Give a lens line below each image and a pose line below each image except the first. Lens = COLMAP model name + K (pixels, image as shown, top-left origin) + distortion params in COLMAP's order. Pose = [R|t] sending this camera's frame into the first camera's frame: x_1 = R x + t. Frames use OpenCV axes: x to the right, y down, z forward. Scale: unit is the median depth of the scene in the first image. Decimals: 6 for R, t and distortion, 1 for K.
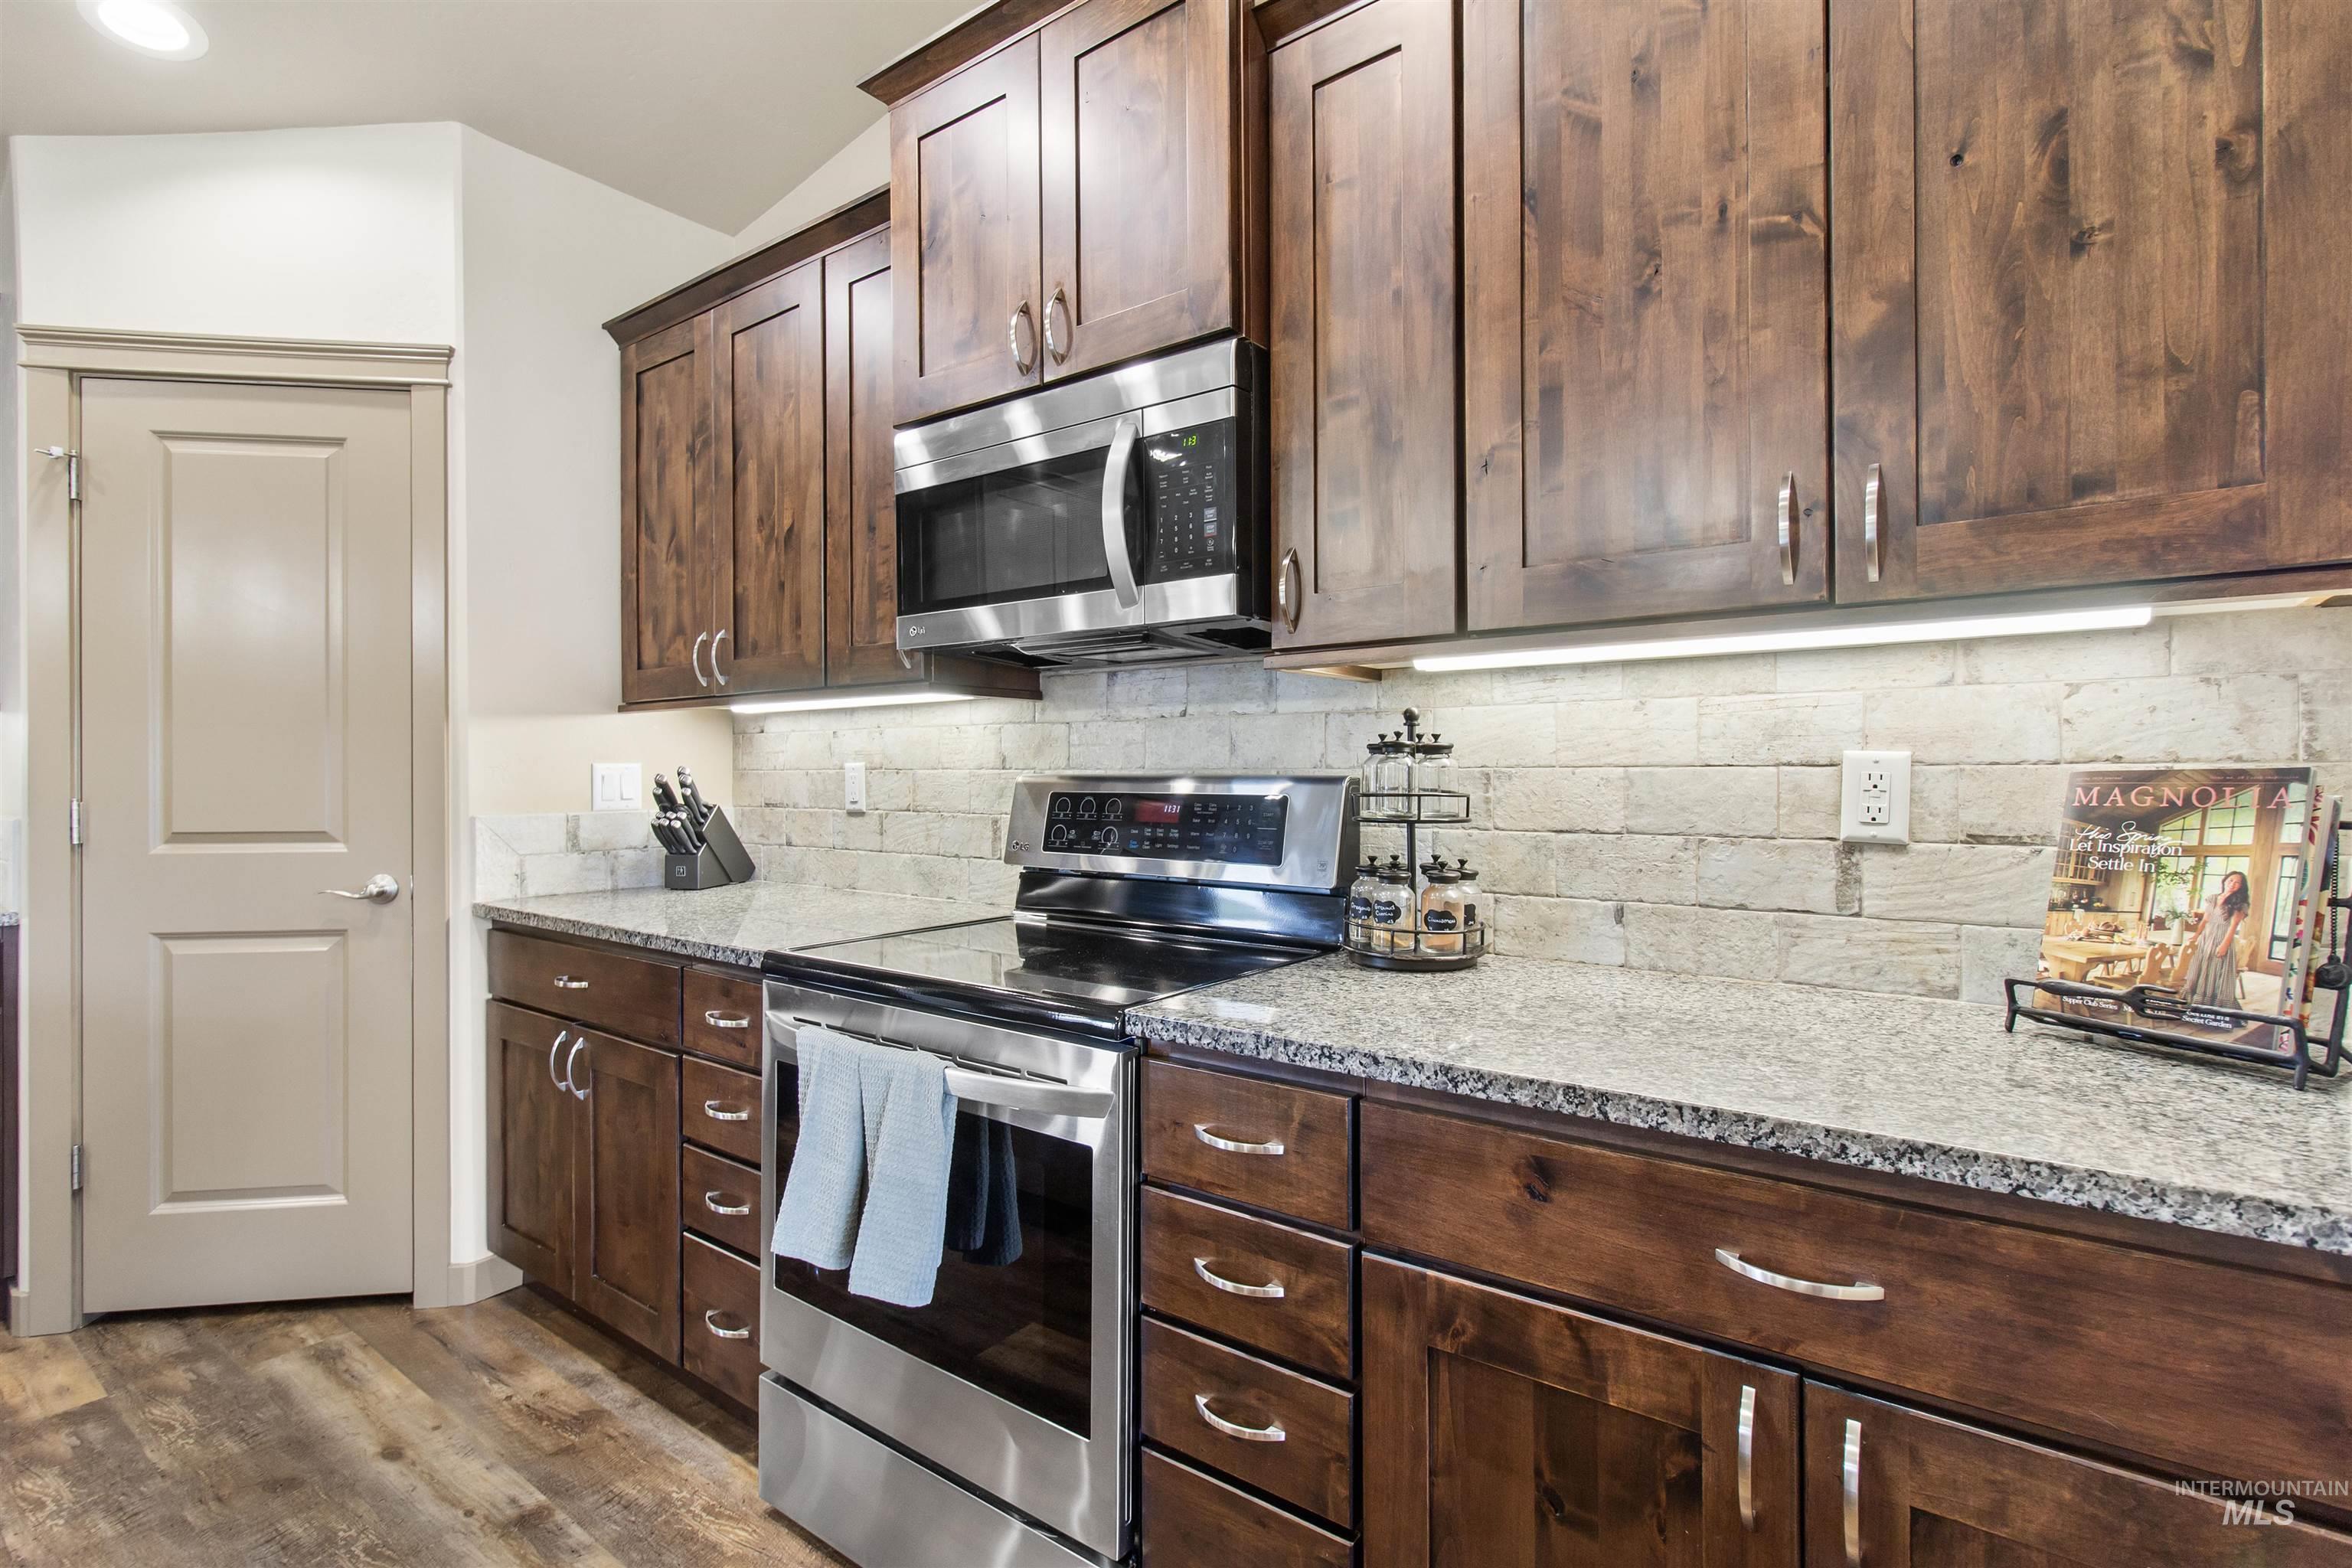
lens RADIAL K [[1093.7, 0, 1191.1], [0, 1093.7, 770.2], [0, 0, 1]] dist [-0.002411, 0.001636]
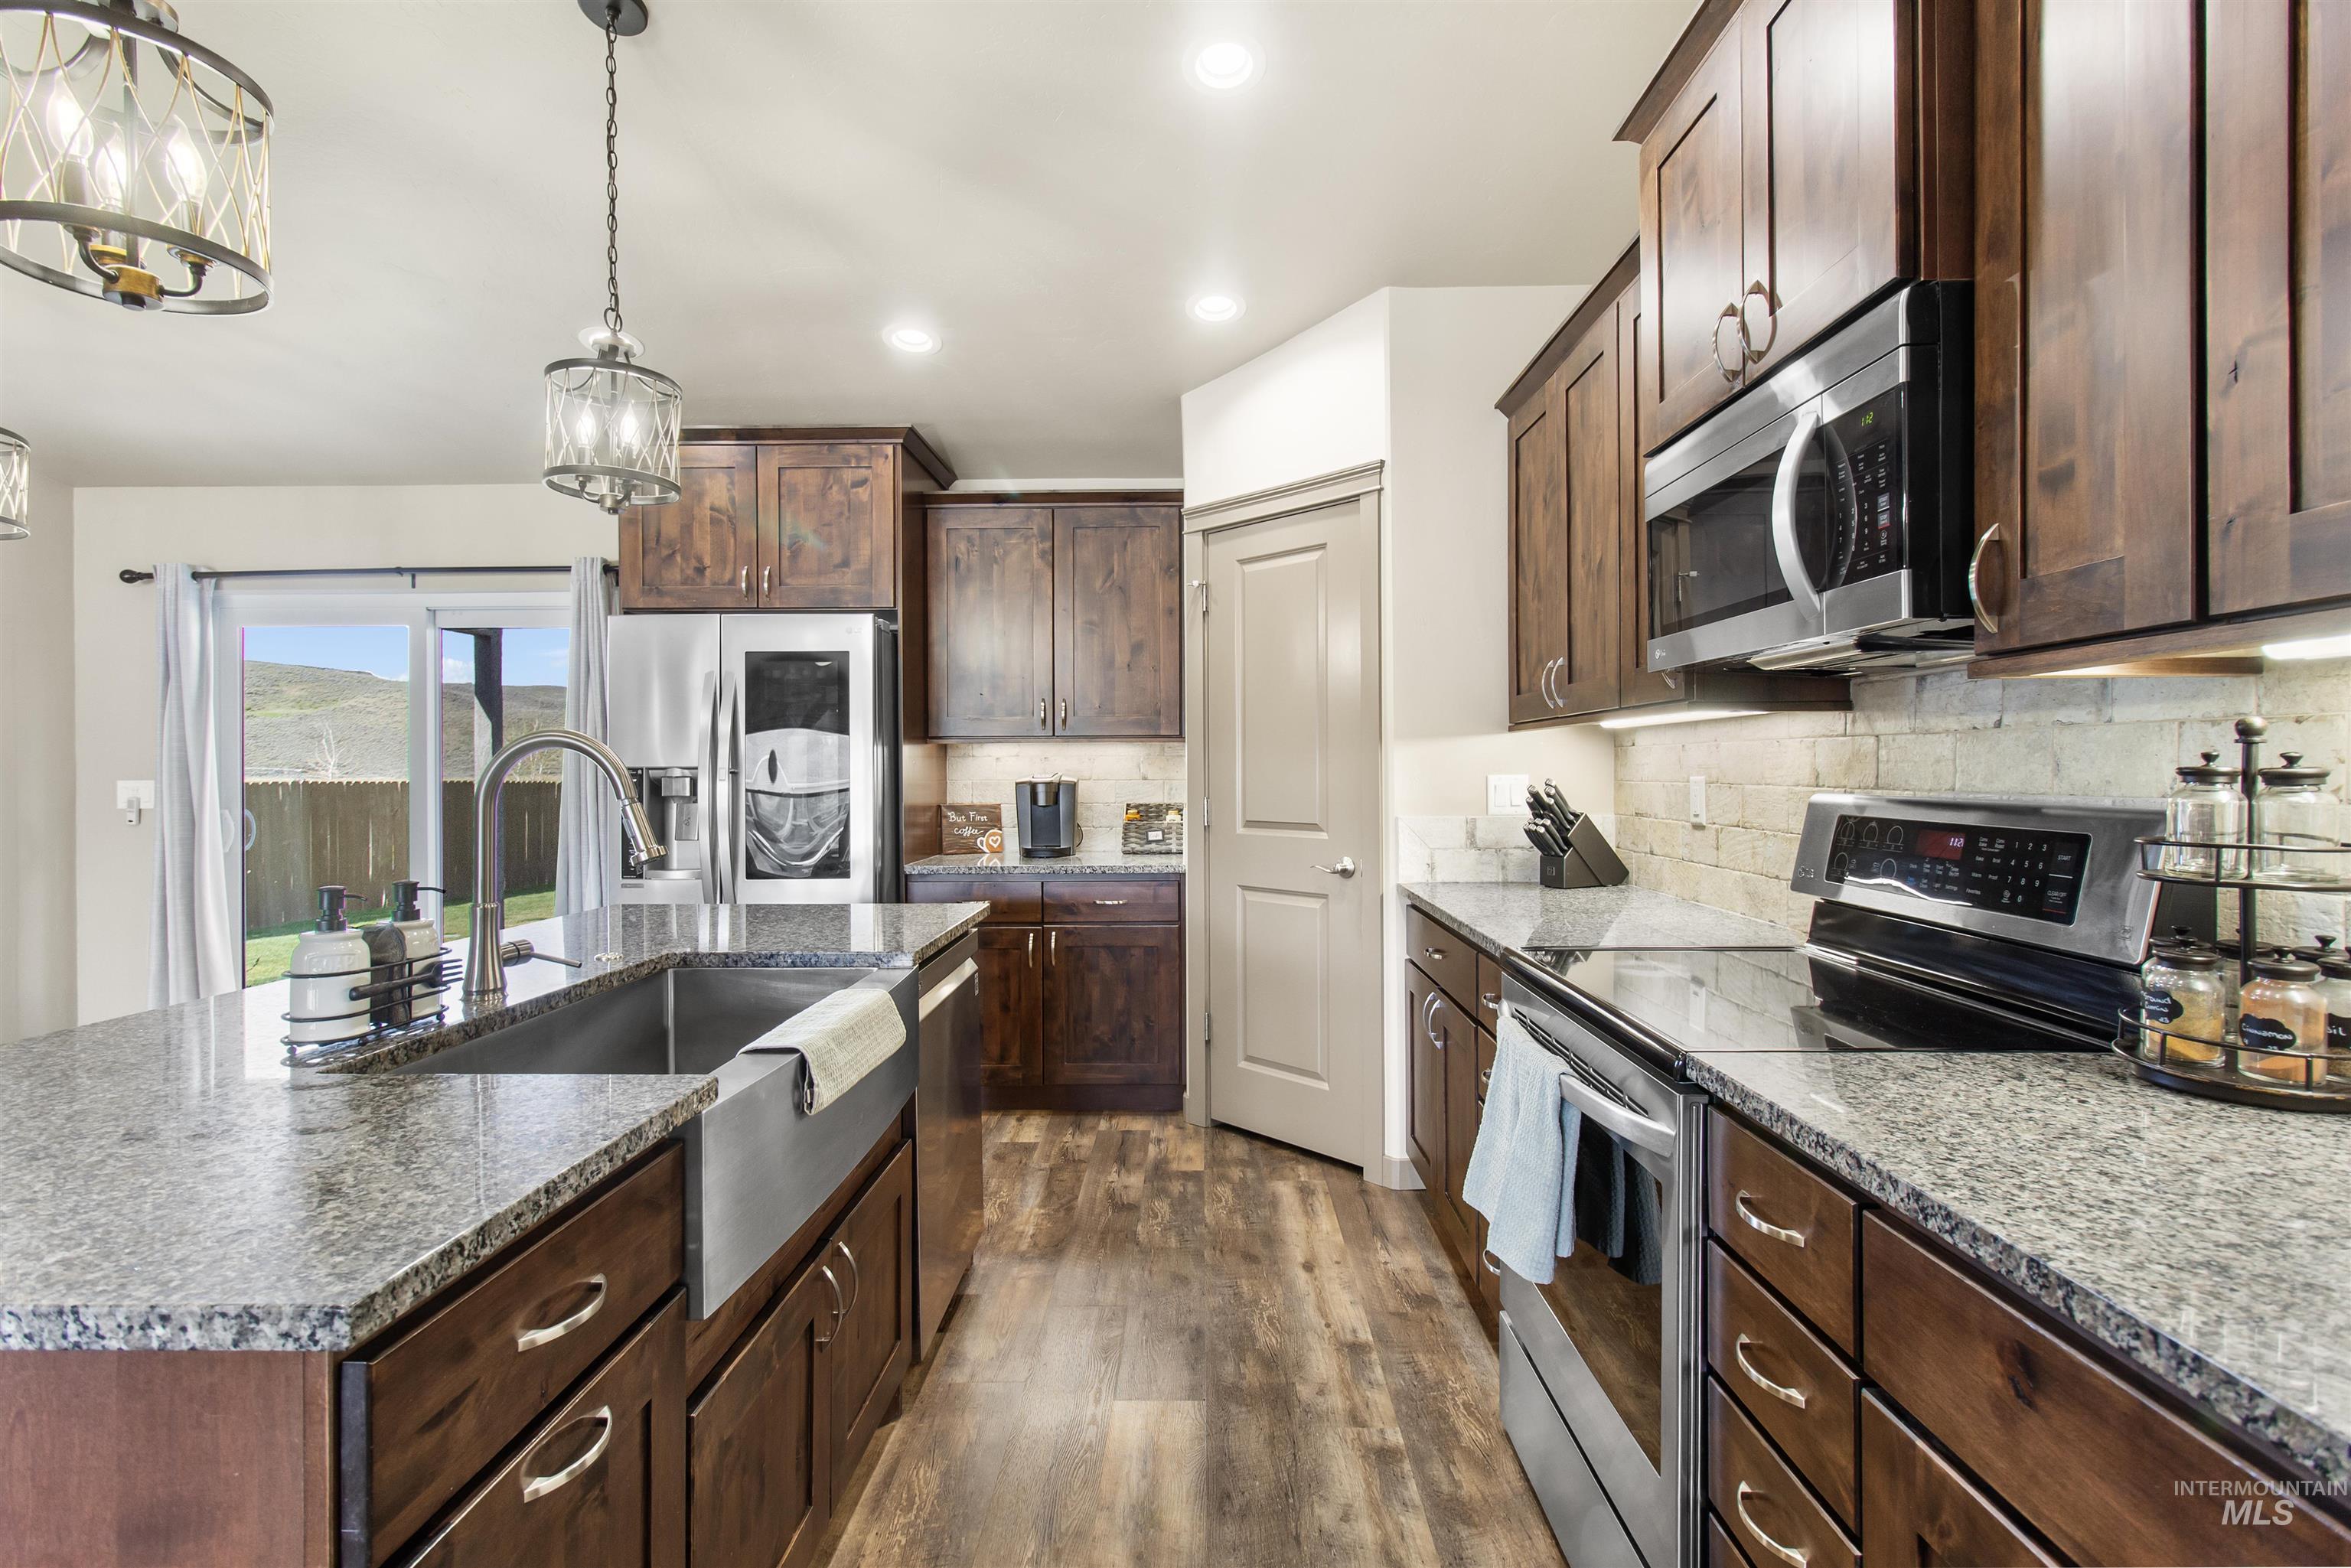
lens RADIAL K [[1093.2, 0, 1183.7], [0, 1093.2, 771.5], [0, 0, 1]] dist [-0.002411, 0.001636]
pose [[0.579413, 0.002563, -0.815030, 0.383874], [0.004242, 0.999972, 0.006160, -0.031150], [0.815023, -0.007027, 0.579386, 0.061356]]
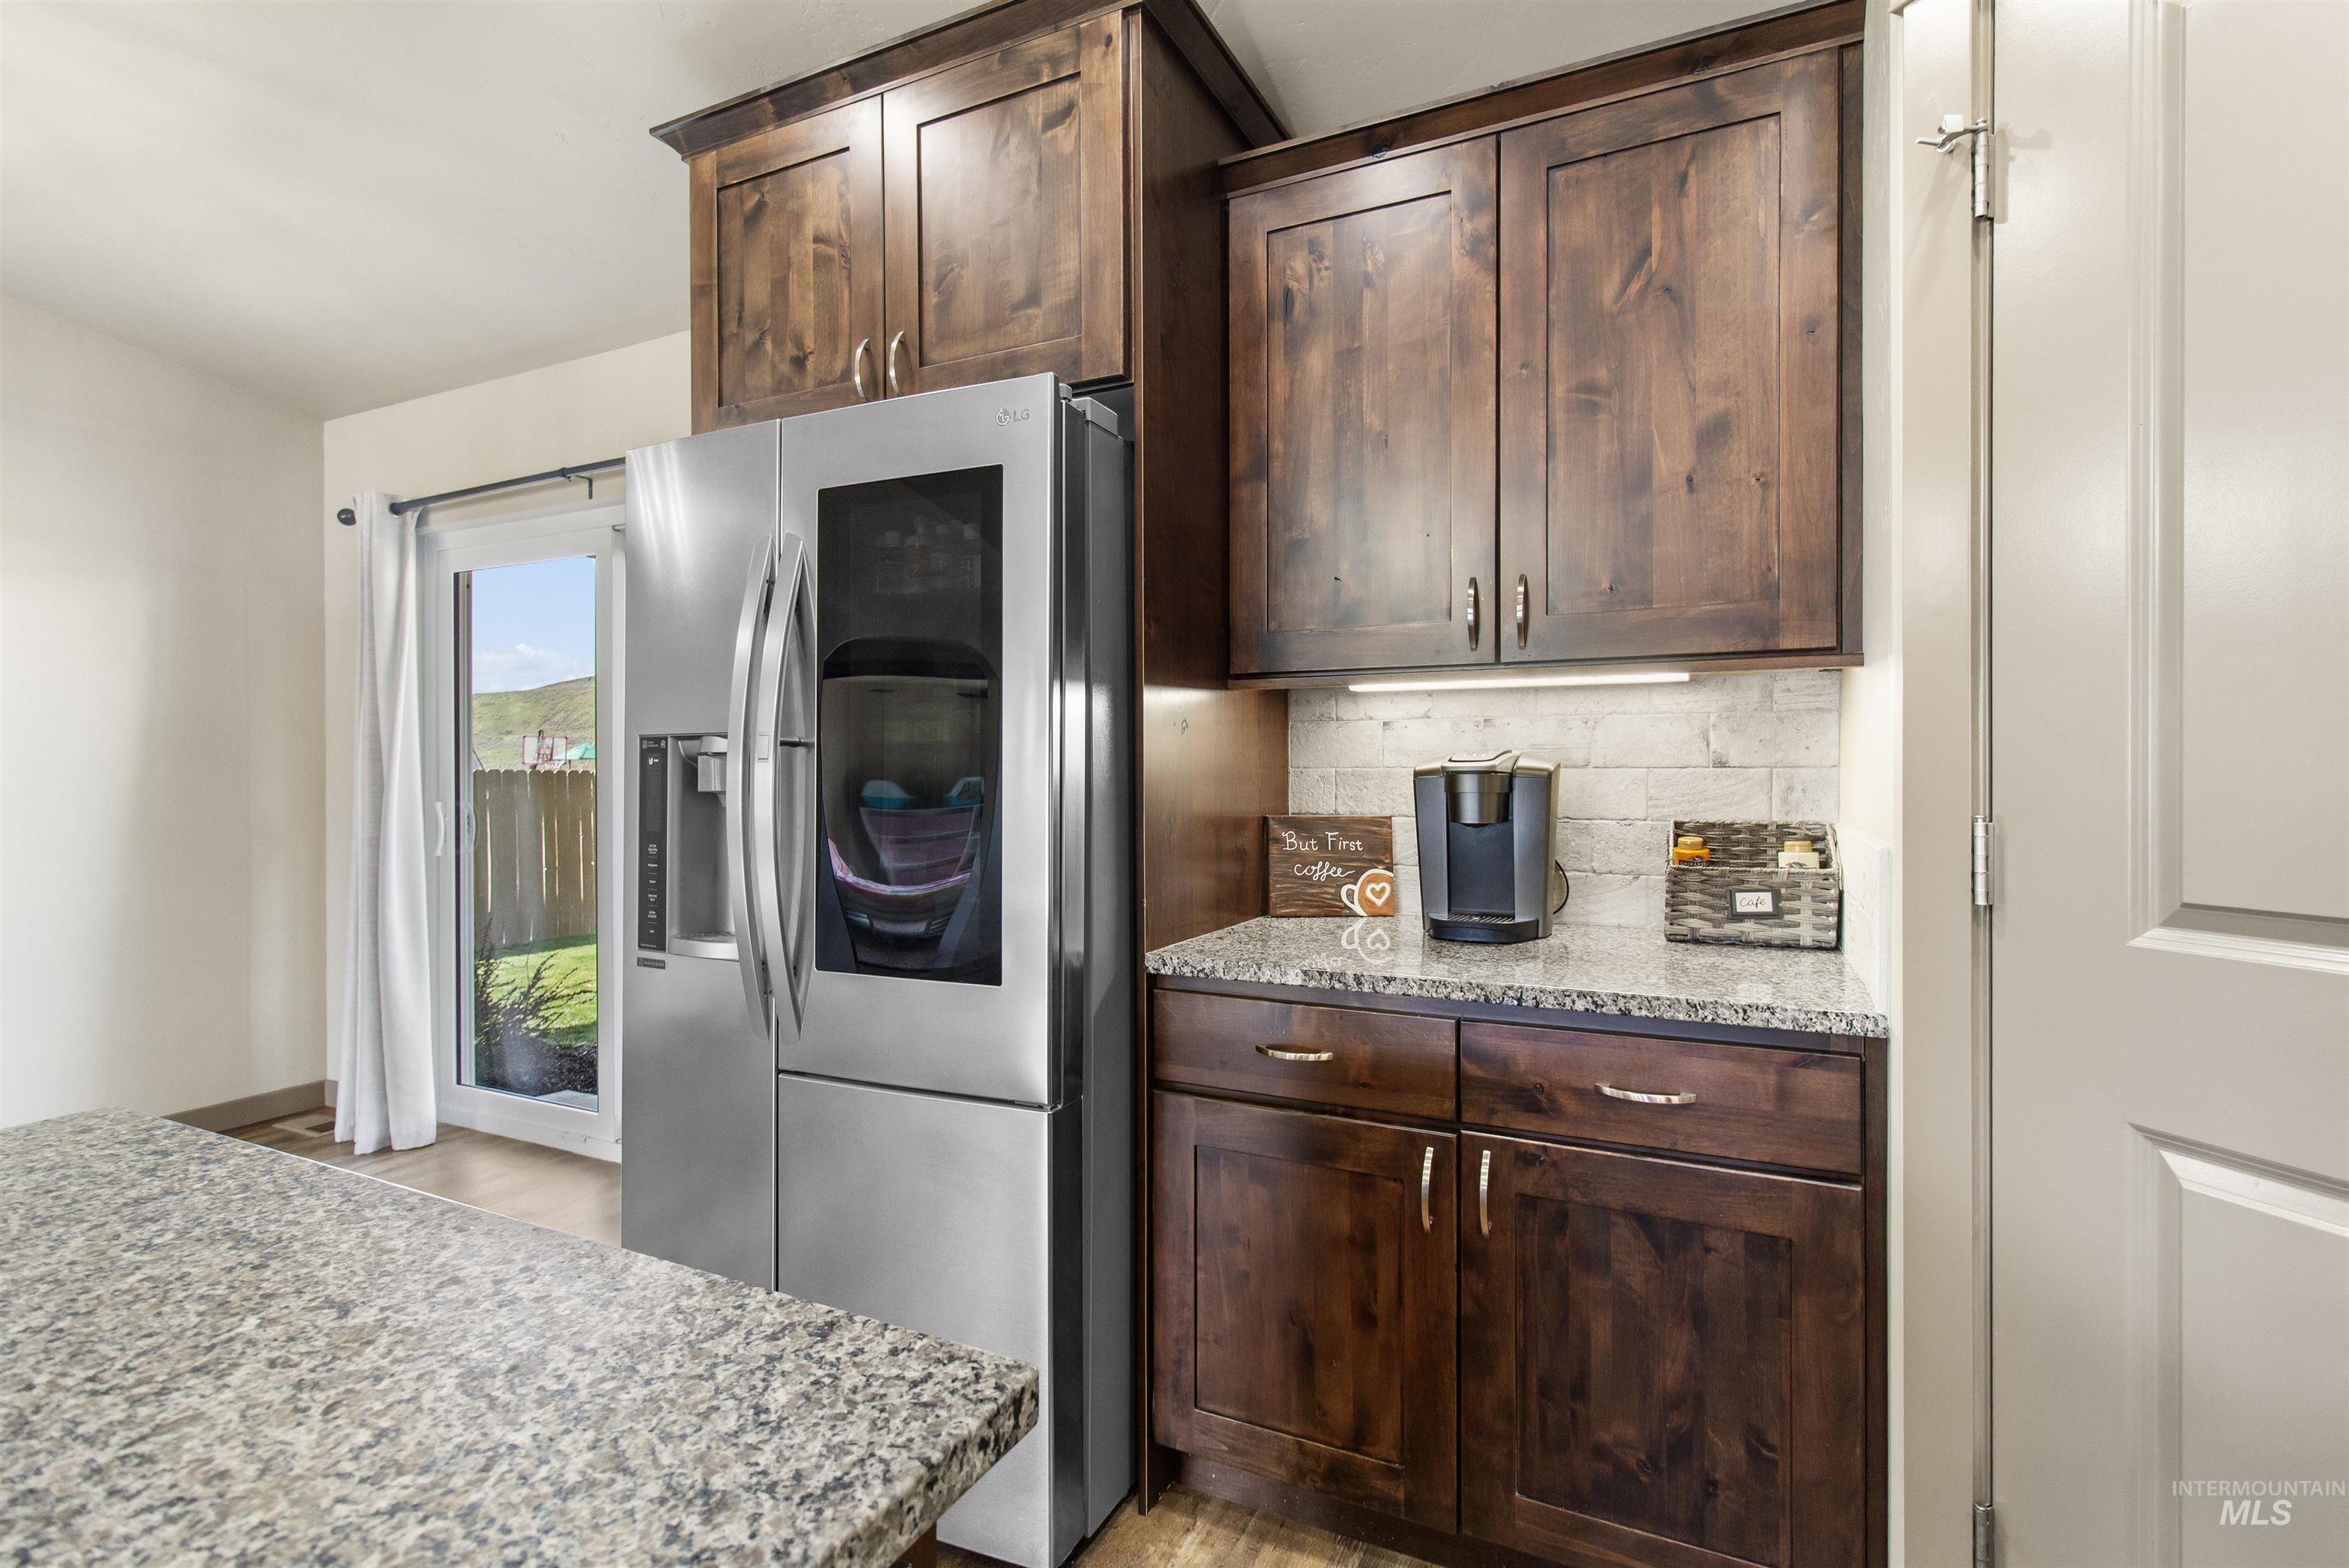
lens RADIAL K [[1092.2, 0, 1190.1], [0, 1092.2, 773.0], [0, 0, 1]] dist [-0.002411, 0.001636]
pose [[0.184952, 0.004443, -0.982738, -0.855058], [0.002485, 0.999984, 0.004989, 0.005253], [0.982744, -0.003365, 0.184938, 0.788974]]
